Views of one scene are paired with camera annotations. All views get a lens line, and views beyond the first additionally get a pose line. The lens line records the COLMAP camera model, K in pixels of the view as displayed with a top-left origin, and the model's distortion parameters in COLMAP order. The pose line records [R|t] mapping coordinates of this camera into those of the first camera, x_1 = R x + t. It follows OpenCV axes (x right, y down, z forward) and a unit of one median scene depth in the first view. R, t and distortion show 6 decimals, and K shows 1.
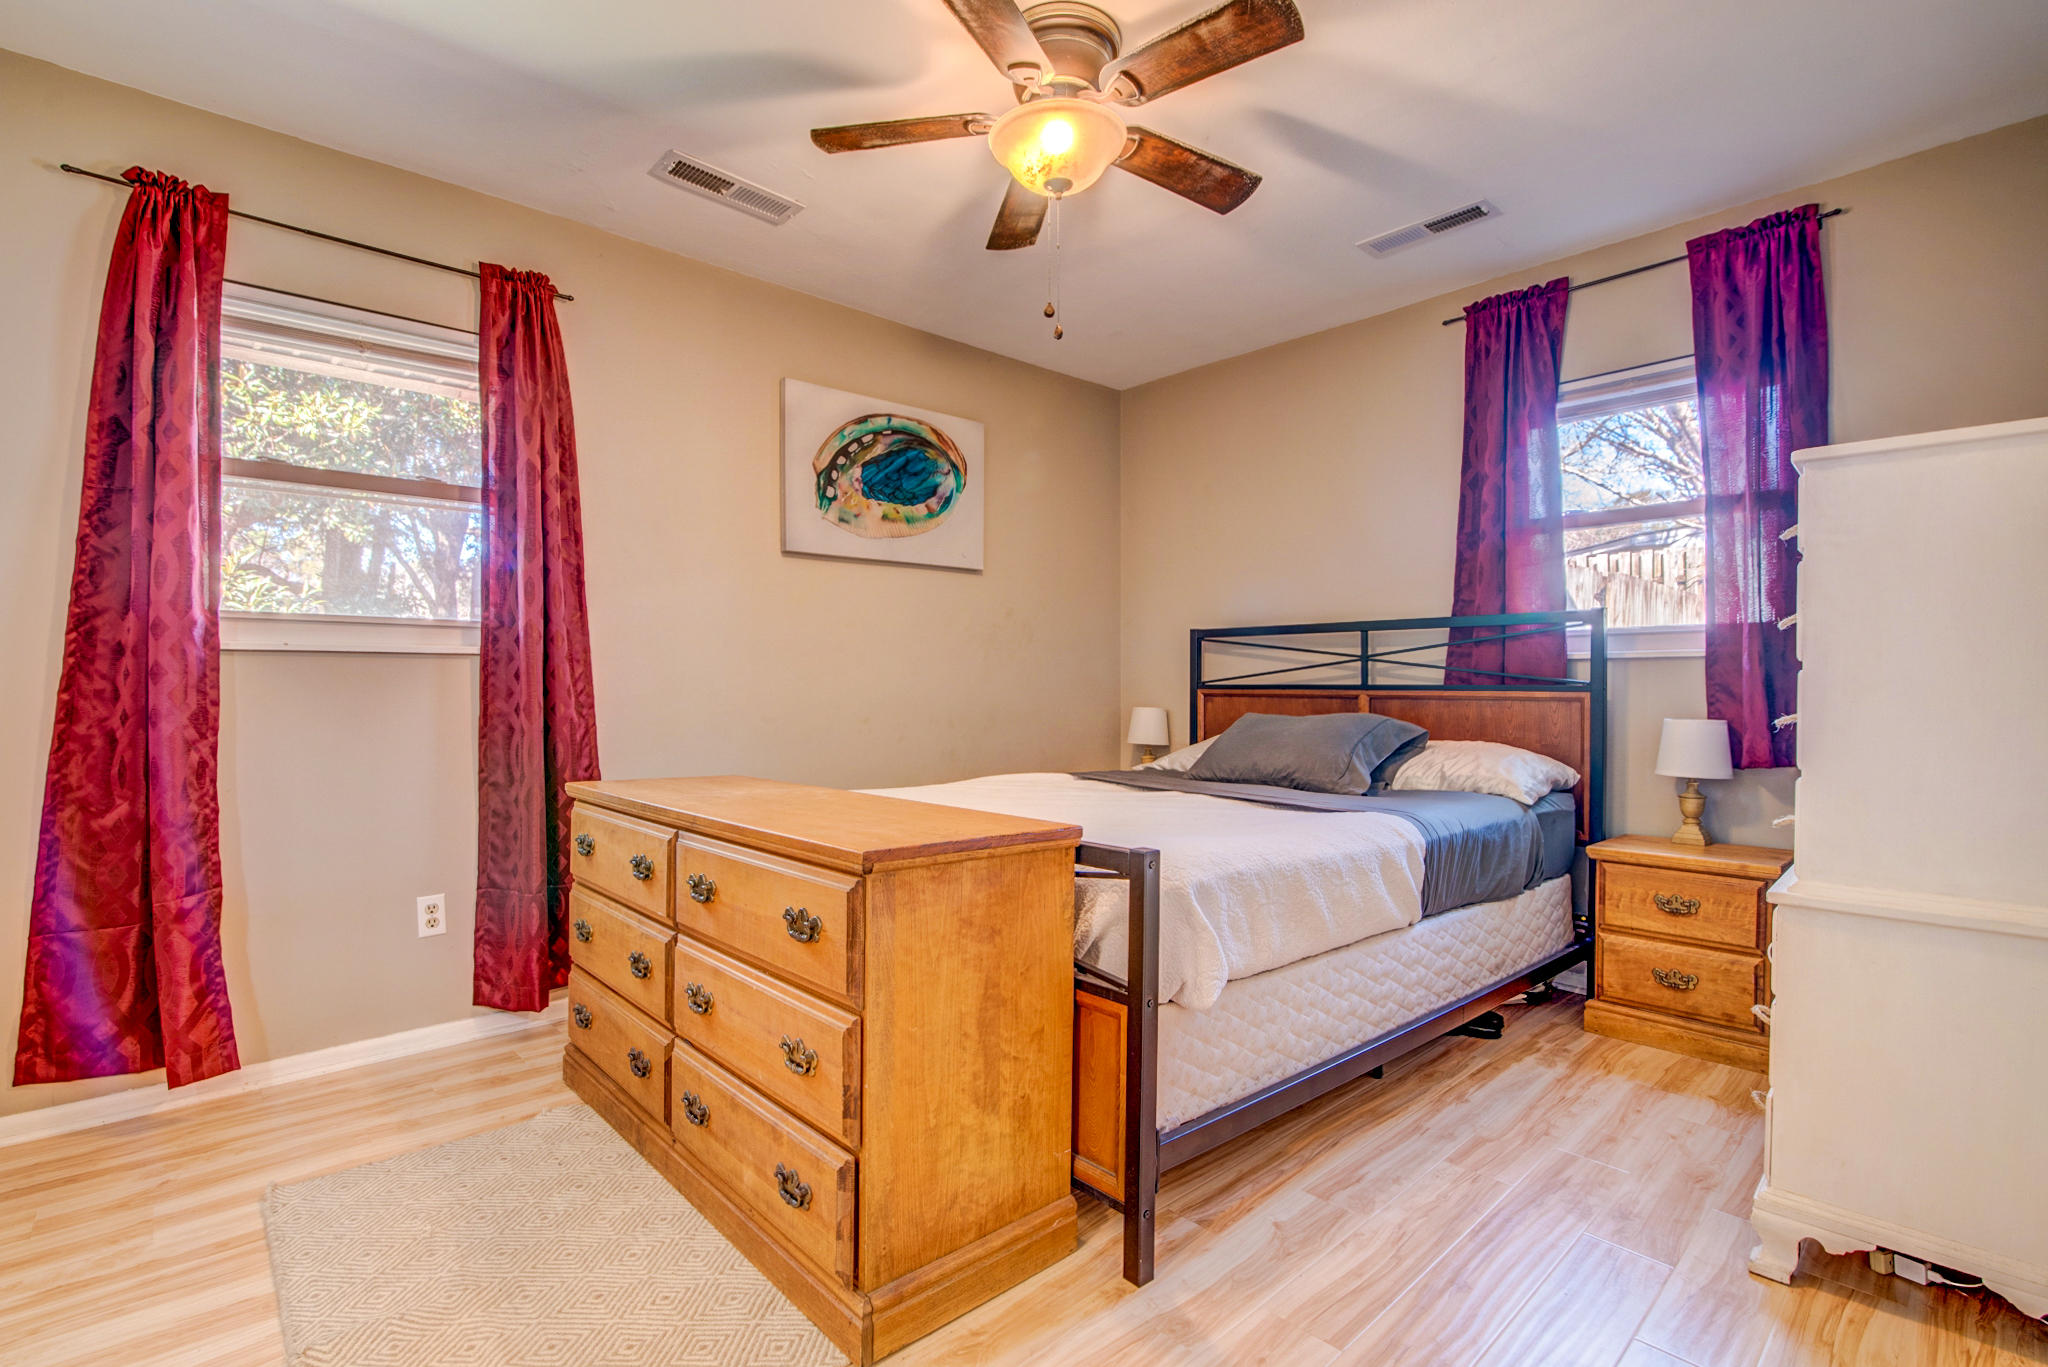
lens RADIAL K [[939.4, 0, 1017.8], [0, 939.4, 693.7], [0, 0, 1]] dist [-0.016313, 0.000589]
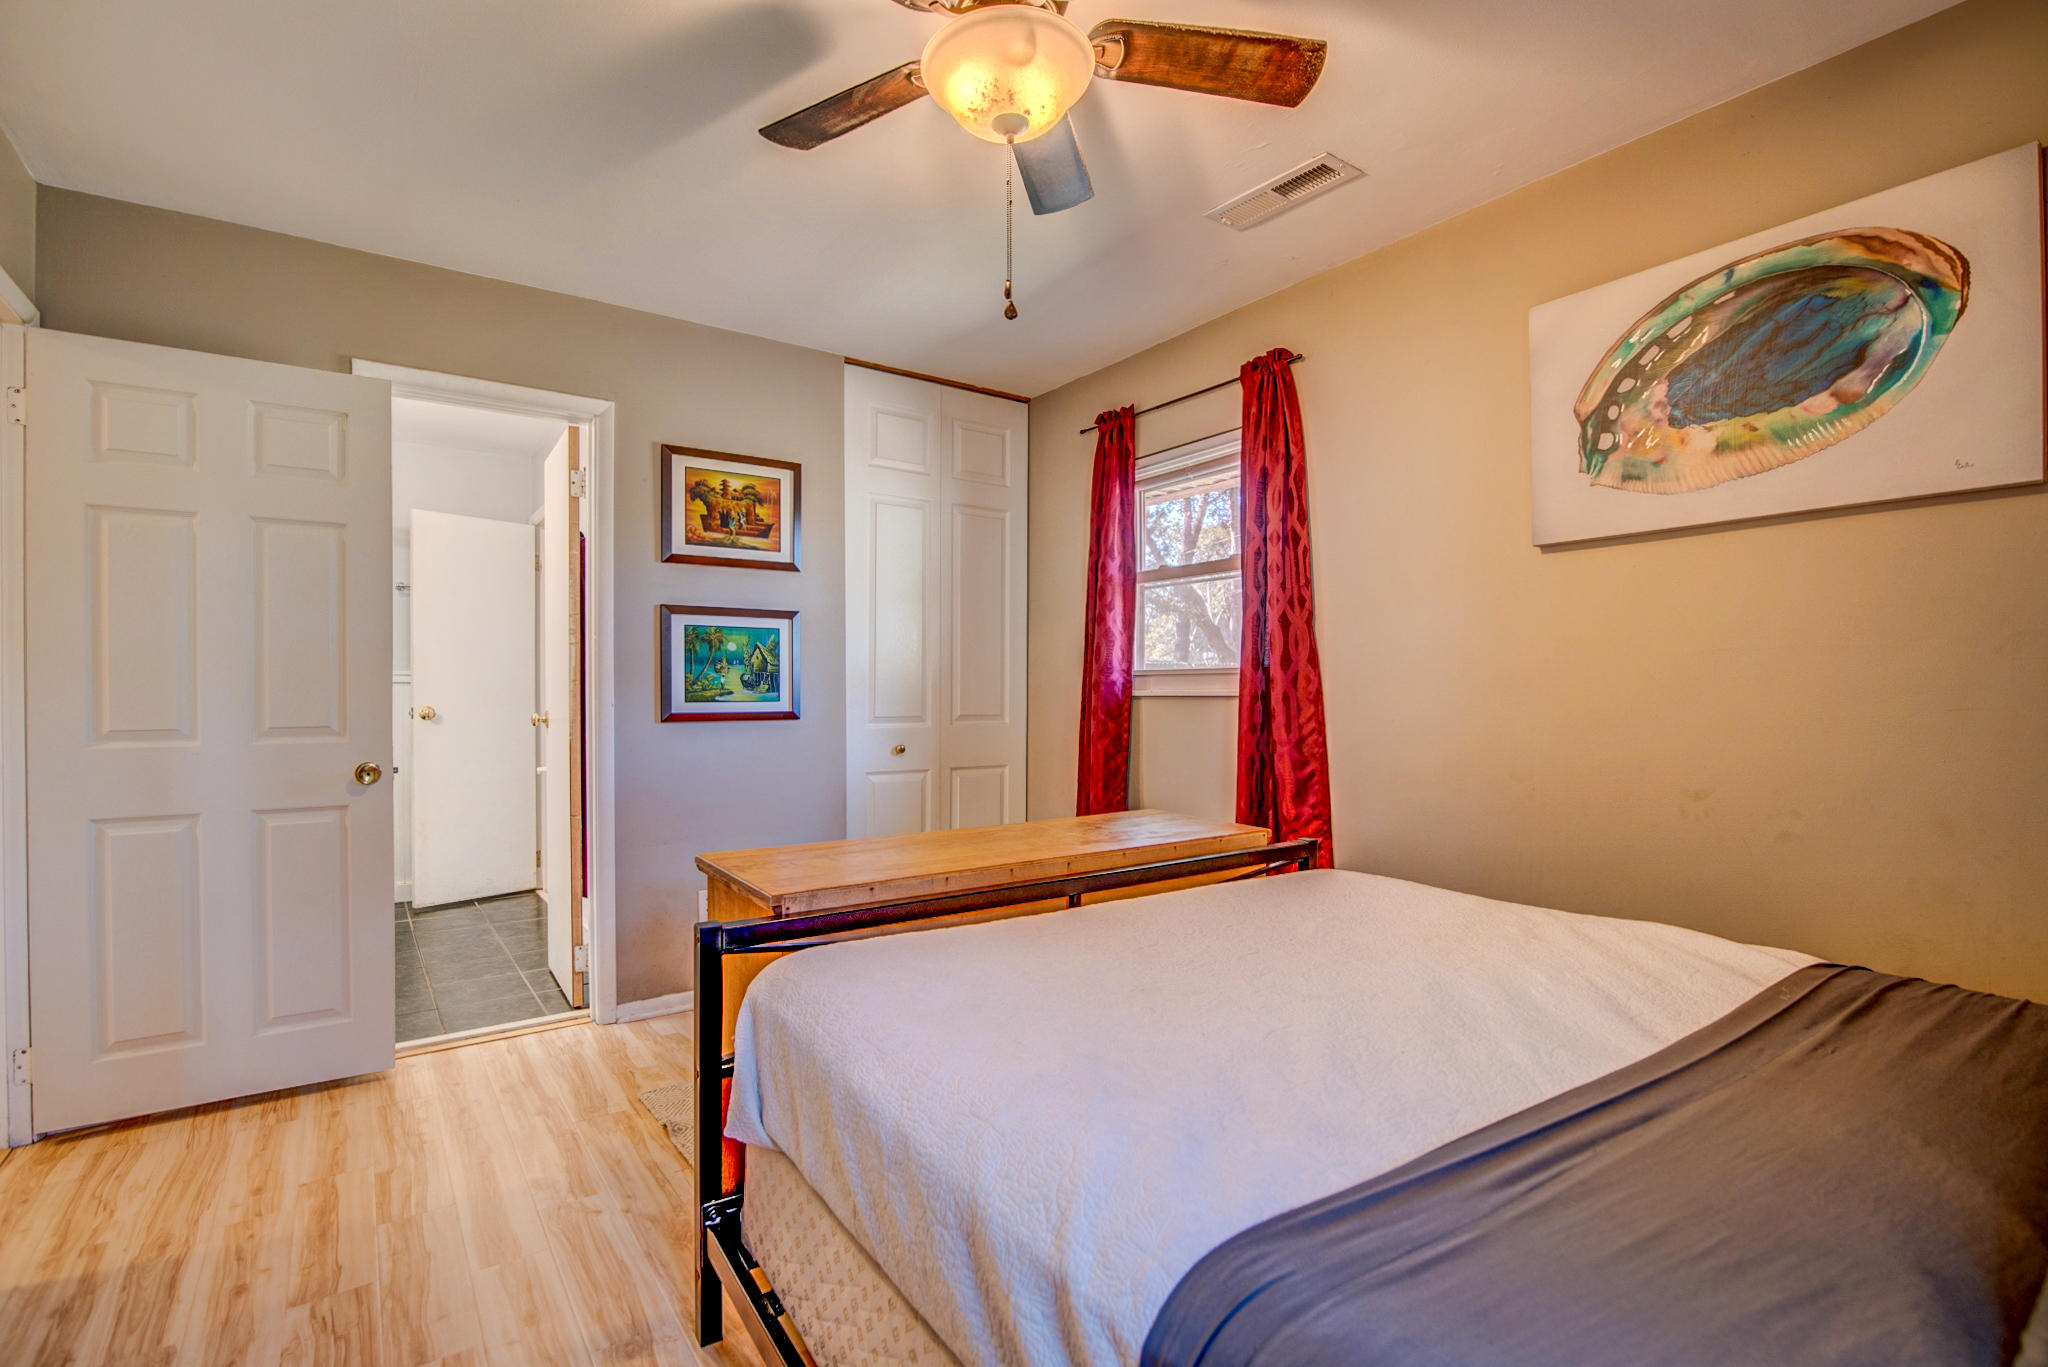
lens RADIAL K [[939.4, 0, 1017.8], [0, 939.4, 693.7], [0, 0, 1]] dist [-0.016313, 0.000589]
pose [[-0.111386, 0.002749, -0.993773, 0.492129], [-0.002733, 0.999992, 0.003073, -0.038580], [0.993773, 0.003058, -0.111378, 0.657929]]
